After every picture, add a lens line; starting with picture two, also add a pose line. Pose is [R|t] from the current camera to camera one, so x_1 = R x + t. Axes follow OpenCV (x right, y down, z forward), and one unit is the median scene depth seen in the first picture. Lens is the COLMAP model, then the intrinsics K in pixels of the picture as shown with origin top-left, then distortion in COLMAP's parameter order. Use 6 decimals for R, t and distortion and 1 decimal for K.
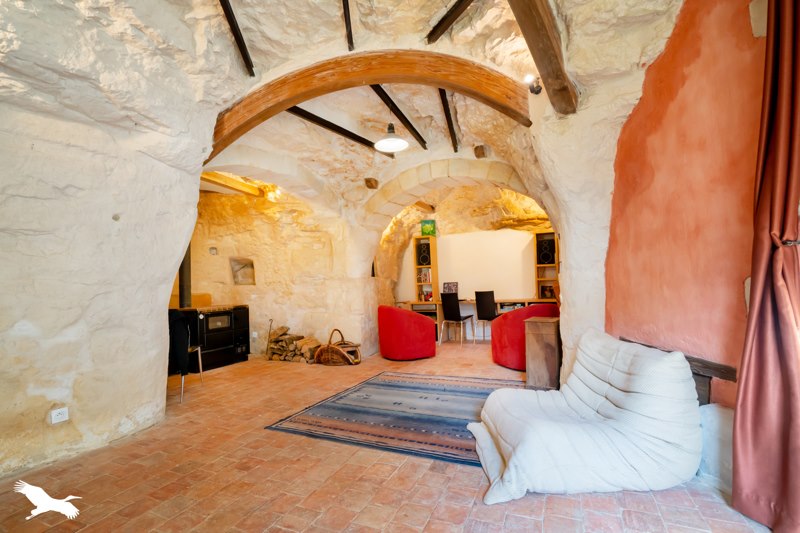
lens RADIAL K [[362.4, 0, 400.0], [0, 362.4, 266.5], [0, 0, 1]] dist [-0.047793, 0.015777]
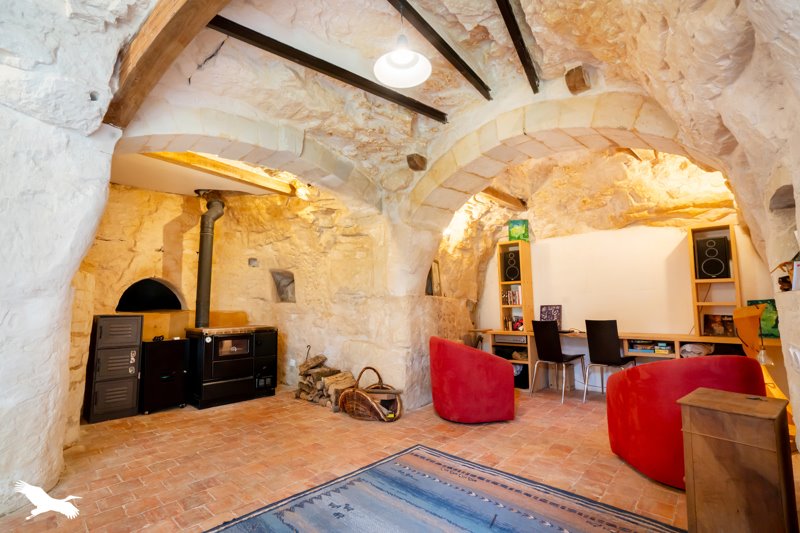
lens RADIAL K [[362.4, 0, 400.0], [0, 362.4, 266.5], [0, 0, 1]] dist [-0.047793, 0.015777]
pose [[0.950812, -0.007033, -0.309690, 0.099166], [-0.009402, 0.998626, -0.051544, 0.009178], [0.309627, 0.051921, 0.949440, 0.301768]]
